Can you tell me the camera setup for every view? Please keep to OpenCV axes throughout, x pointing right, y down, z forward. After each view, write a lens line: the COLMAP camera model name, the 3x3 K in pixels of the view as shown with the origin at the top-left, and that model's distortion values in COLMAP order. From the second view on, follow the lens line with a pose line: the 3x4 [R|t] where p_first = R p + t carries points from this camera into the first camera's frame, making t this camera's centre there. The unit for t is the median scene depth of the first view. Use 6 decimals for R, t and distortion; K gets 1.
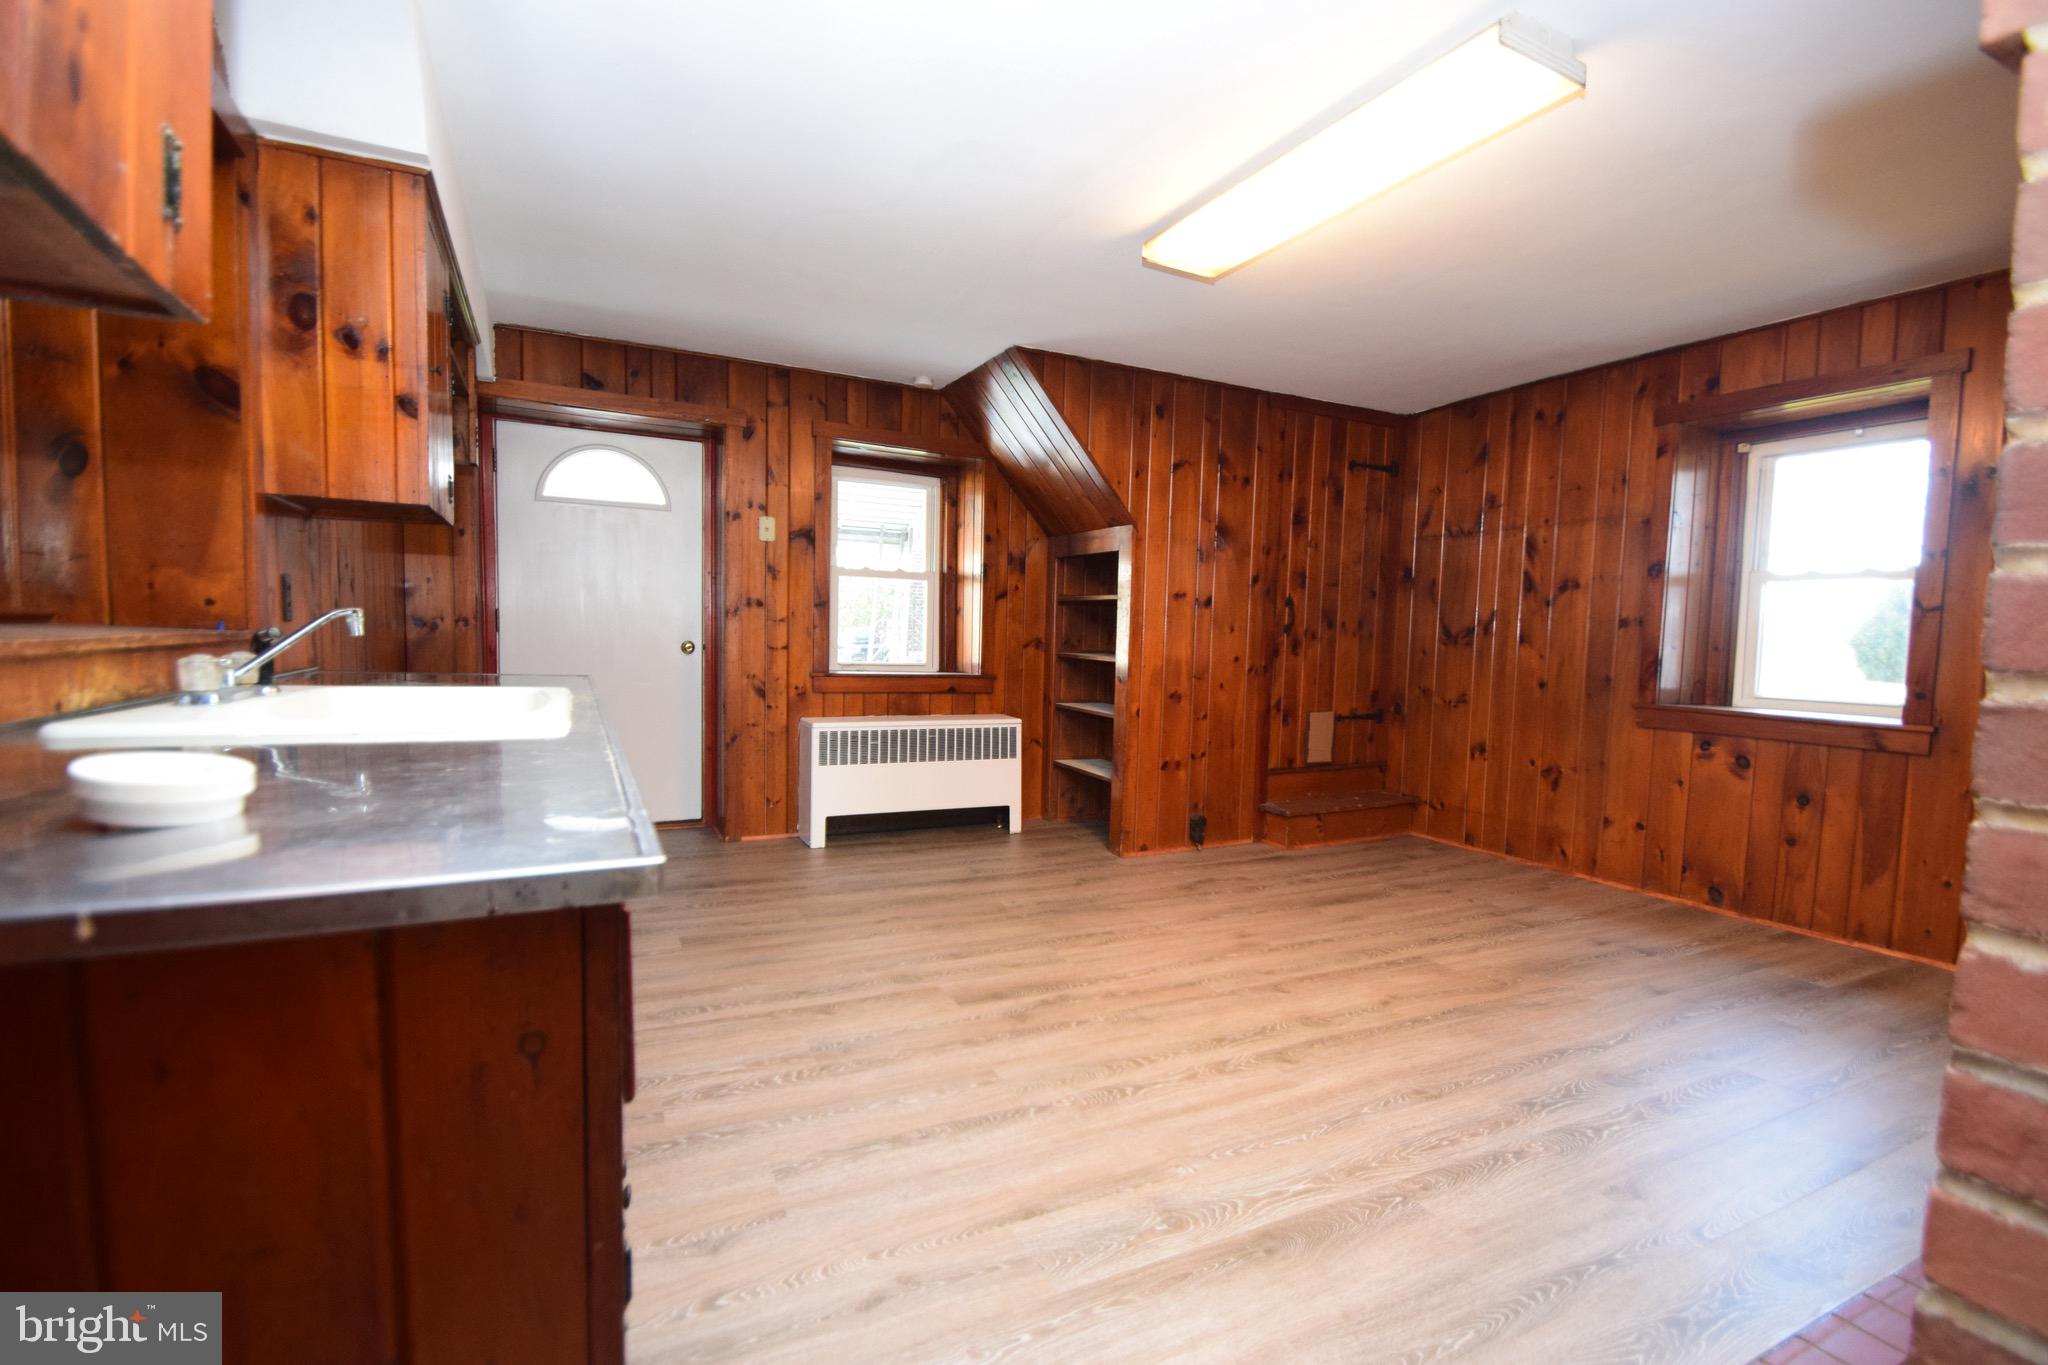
lens RADIAL K [[933.4, 0, 1026.6], [0, 933.4, 691.9], [0, 0, 1]] dist [-0.003342, -0.001122]
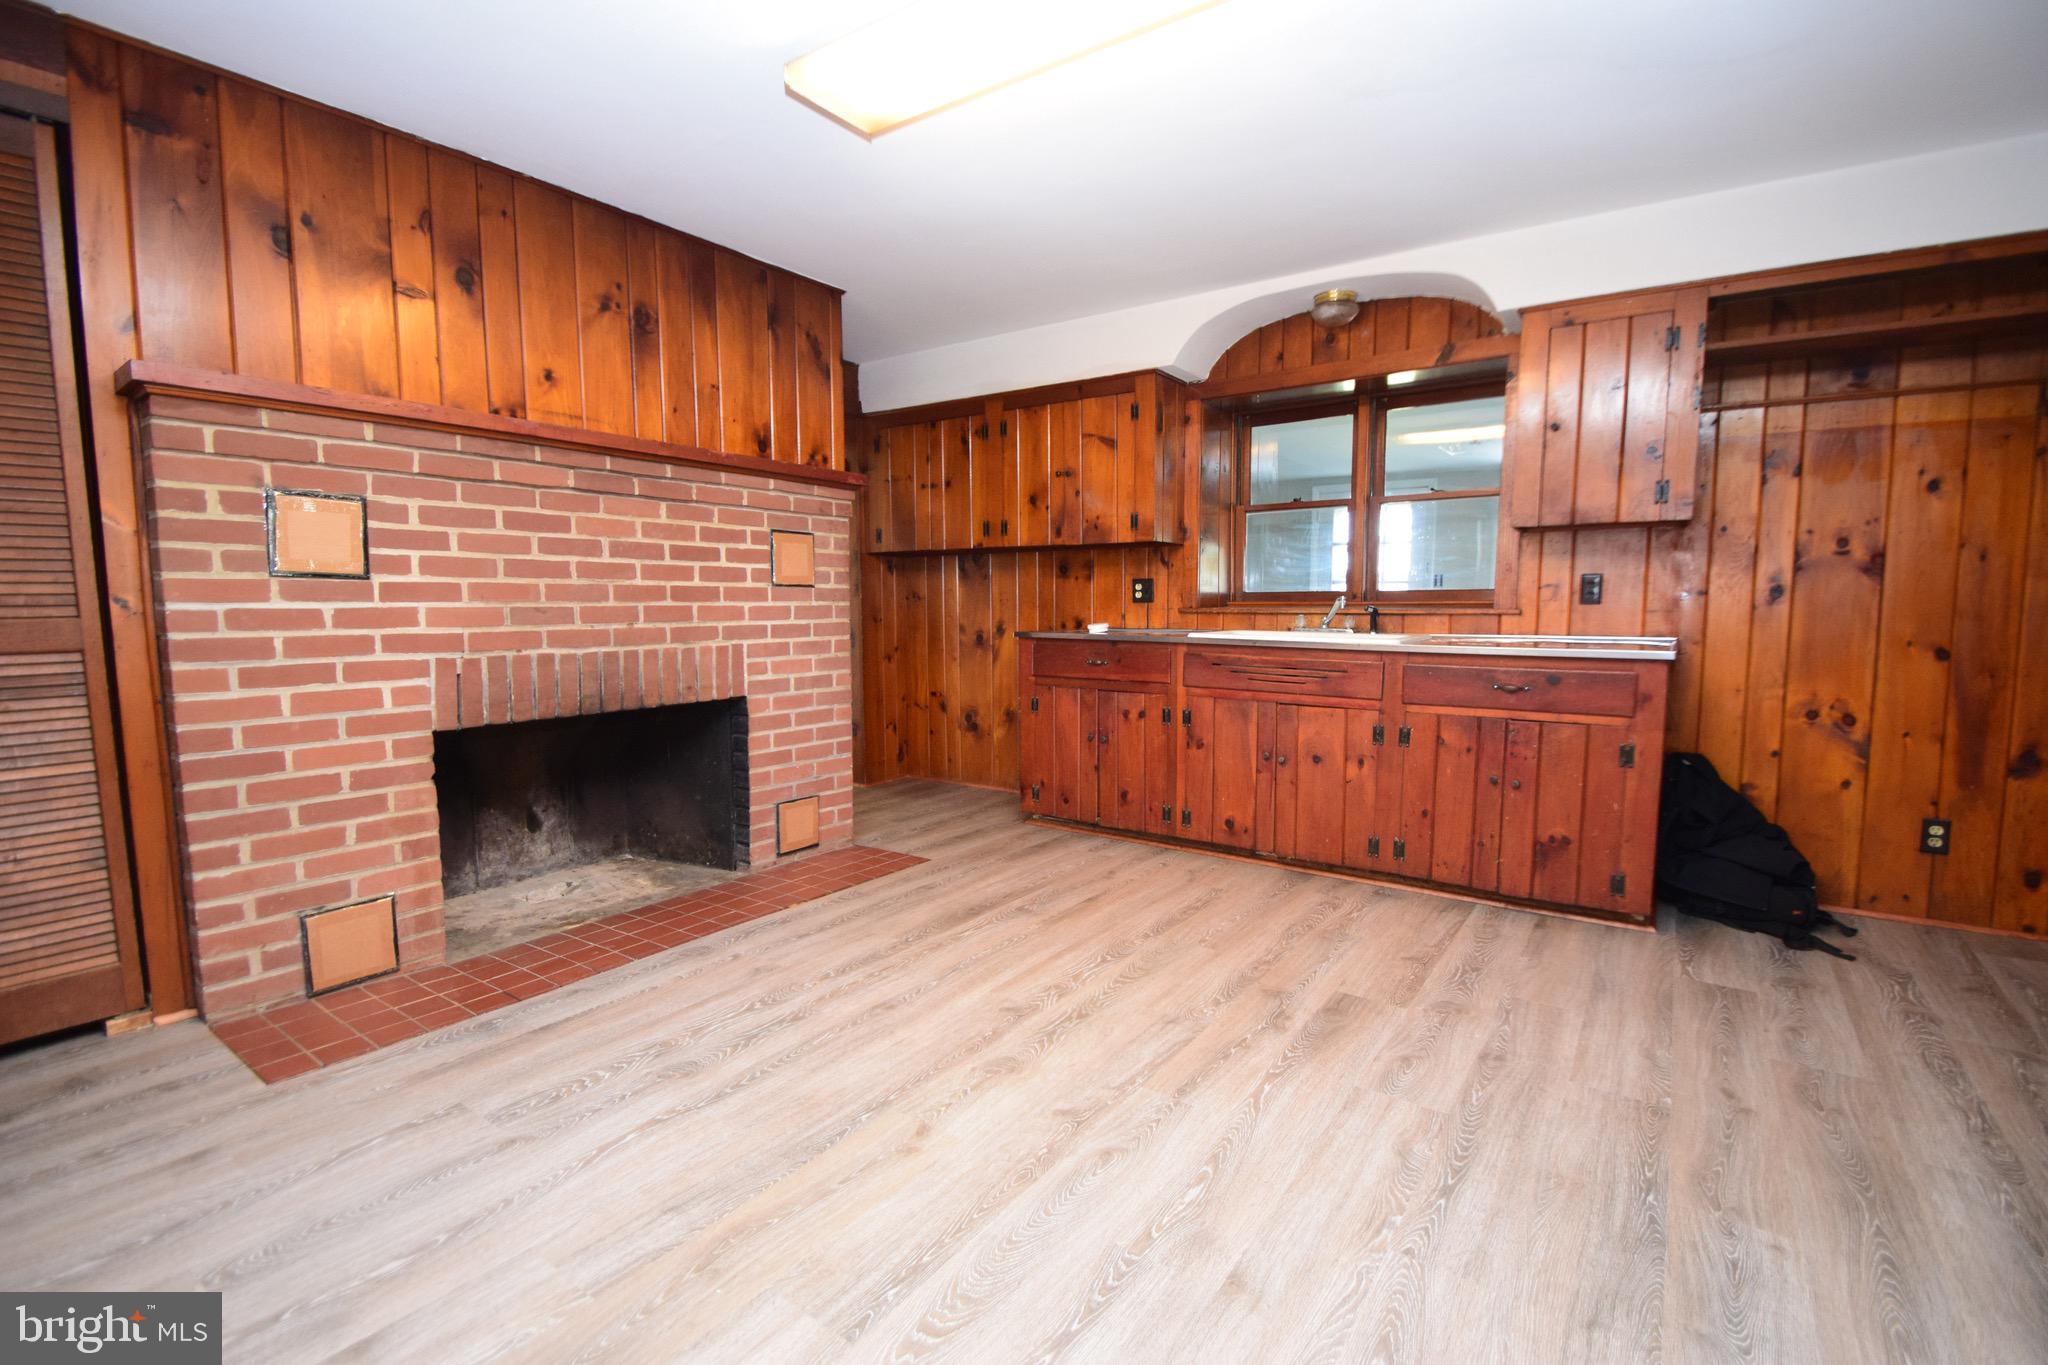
lens RADIAL K [[933.4, 0, 1021.4], [0, 933.4, 687.3], [0, 0, 1]] dist [-0.003342, -0.001122]
pose [[-0.883847, 0.013858, -0.467570, 0.647620], [-0.053859, 0.989899, 0.131148, -0.077146], [0.464664, 0.141098, -0.874173, 1.614828]]
